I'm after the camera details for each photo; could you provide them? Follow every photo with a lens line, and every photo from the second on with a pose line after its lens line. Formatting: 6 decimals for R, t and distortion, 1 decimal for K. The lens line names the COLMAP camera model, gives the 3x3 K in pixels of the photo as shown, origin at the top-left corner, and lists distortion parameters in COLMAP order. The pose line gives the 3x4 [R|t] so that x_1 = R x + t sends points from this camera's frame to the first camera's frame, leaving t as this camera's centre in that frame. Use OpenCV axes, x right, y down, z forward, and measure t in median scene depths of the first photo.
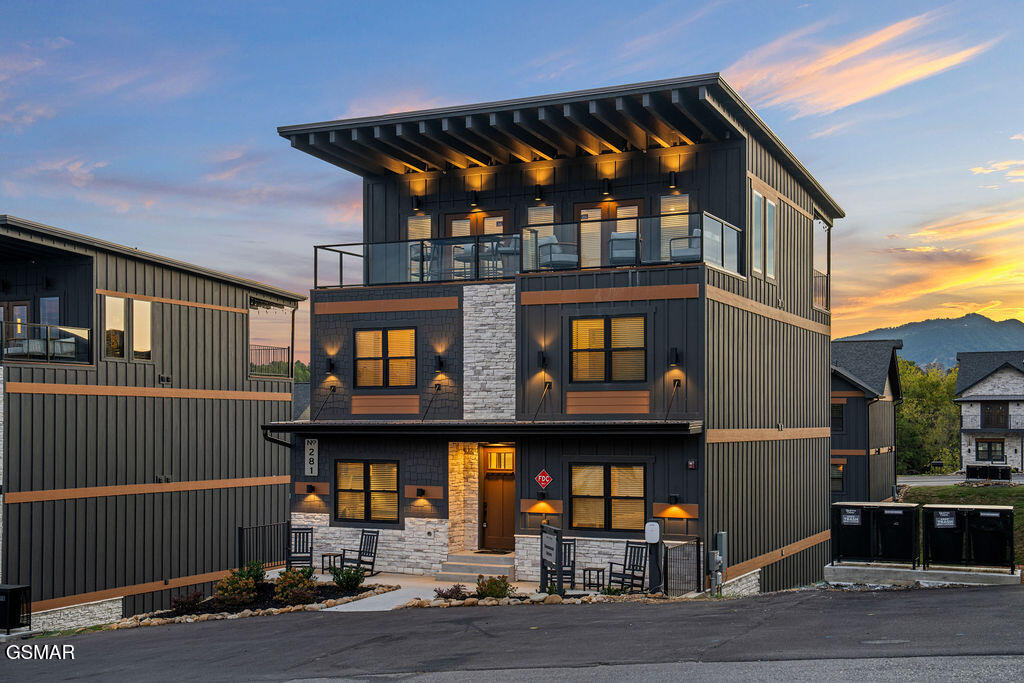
lens RADIAL K [[1246.8, 0, 512.0], [0, 1246.8, 341.5], [0, 0, 1]] dist [0.107228, -0.012101]
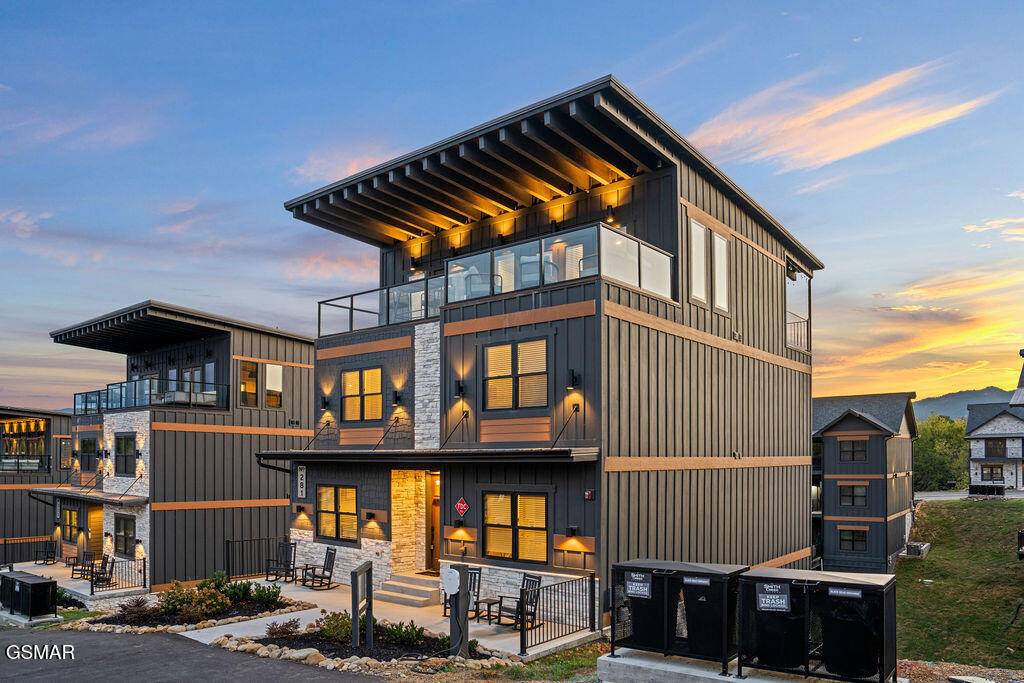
lens RADIAL K [[730.5, 0, 511.2], [0, 730.5, 424.3], [0, 0, 1]] dist [-0.089660, 0.003509]
pose [[0.968821, -0.011939, -0.247472, 0.197410], [0.016705, 0.999713, 0.017168, 0.031686], [0.247196, -0.020767, 0.968743, 0.409823]]
